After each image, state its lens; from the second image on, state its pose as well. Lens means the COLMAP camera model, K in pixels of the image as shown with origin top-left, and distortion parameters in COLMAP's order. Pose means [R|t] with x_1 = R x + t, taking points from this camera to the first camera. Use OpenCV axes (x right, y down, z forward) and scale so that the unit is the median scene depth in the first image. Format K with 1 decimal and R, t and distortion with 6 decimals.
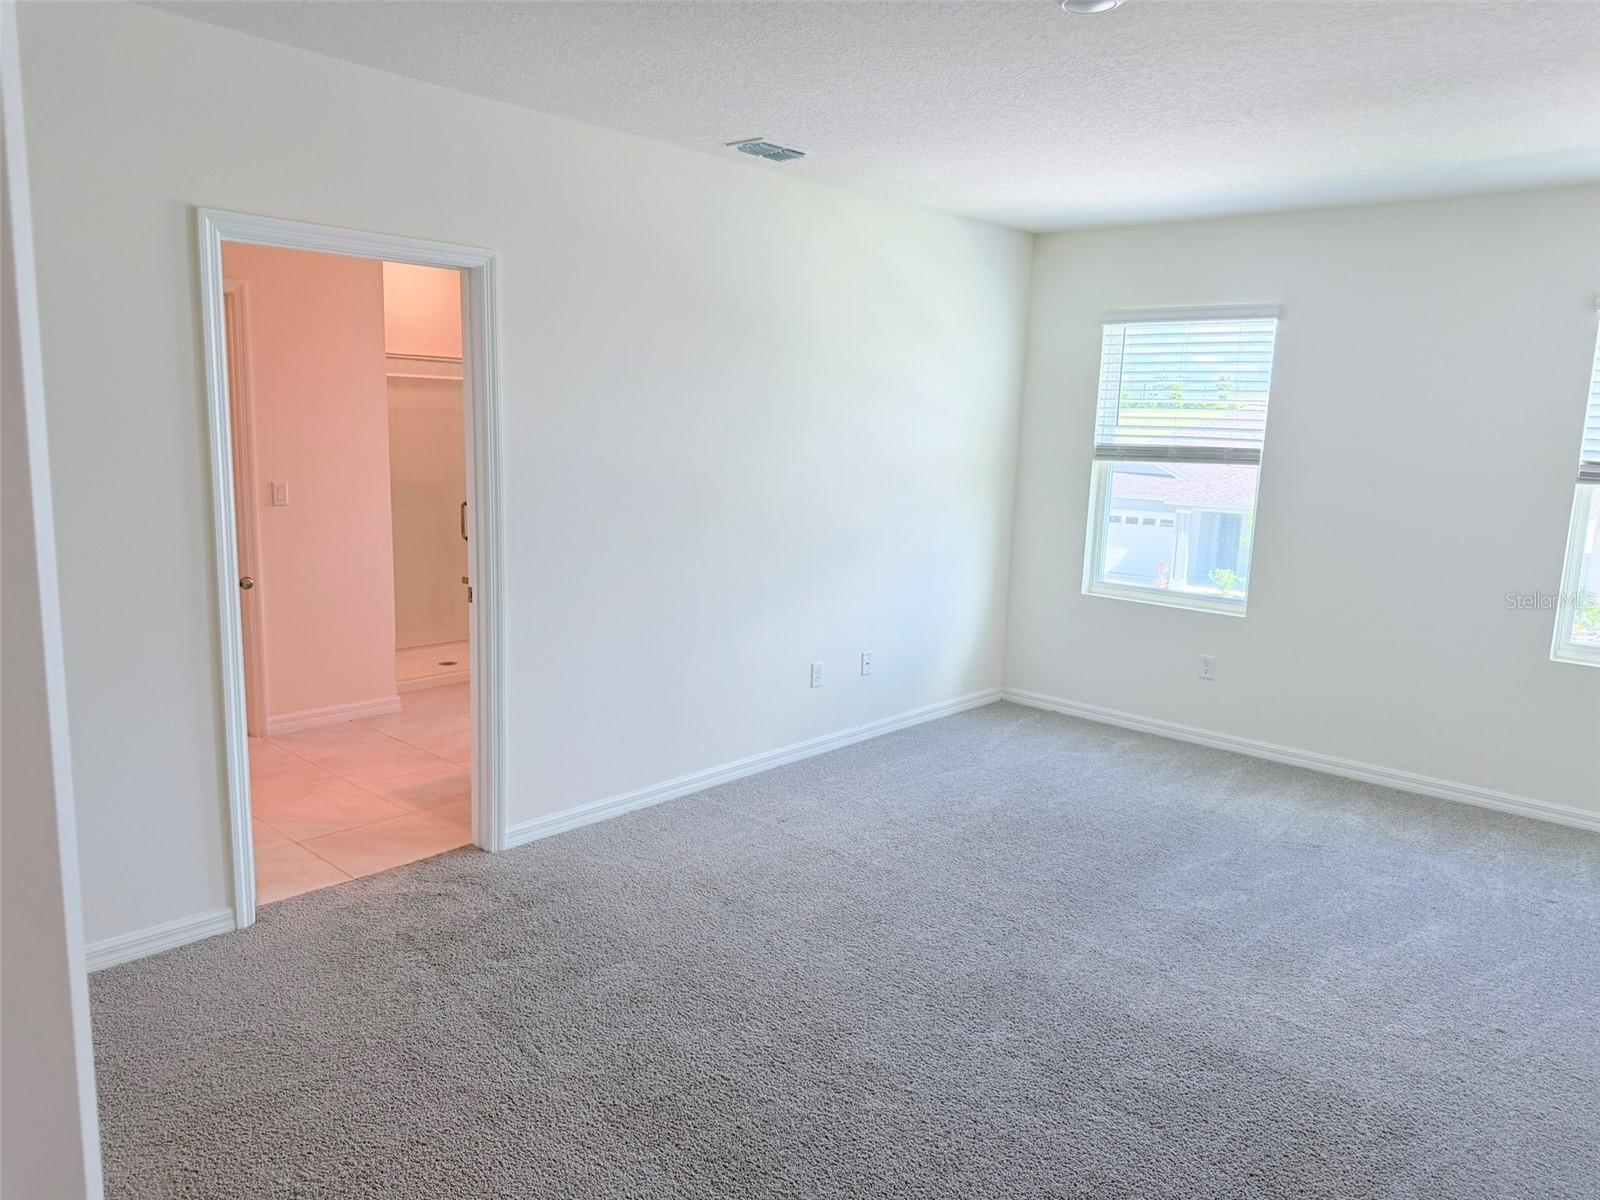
lens RADIAL K [[1092.3, 0, 800.0], [0, 1092.3, 600.0], [0, 0, 1]] dist [0.041733, -0.063451]
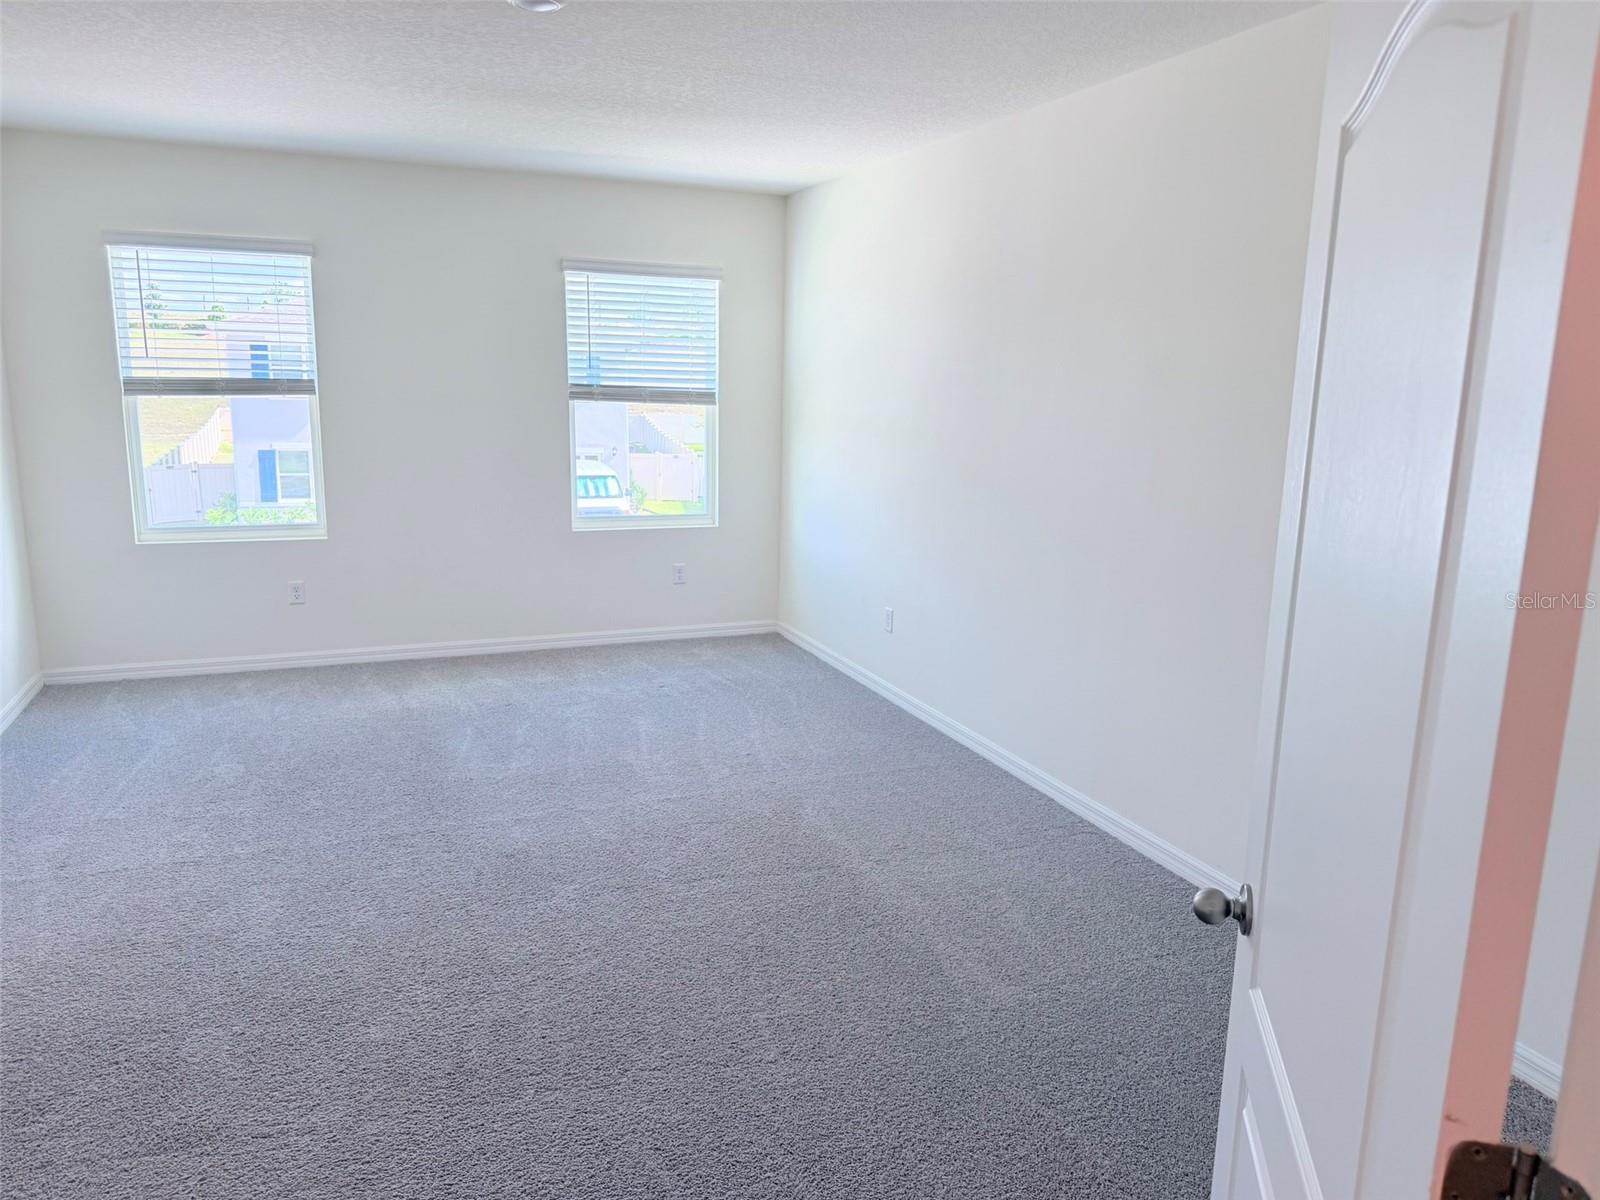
lens RADIAL K [[1110.1, 0, 800.0], [0, 1110.1, 600.0], [0, 0, 1]] dist [0.001678, -0.054903]
pose [[0.417399, -0.201198, 0.886170, -0.381808], [0.134212, 0.978136, 0.158863, -0.036538], [-0.898758, 0.052626, 0.435276, 0.126187]]
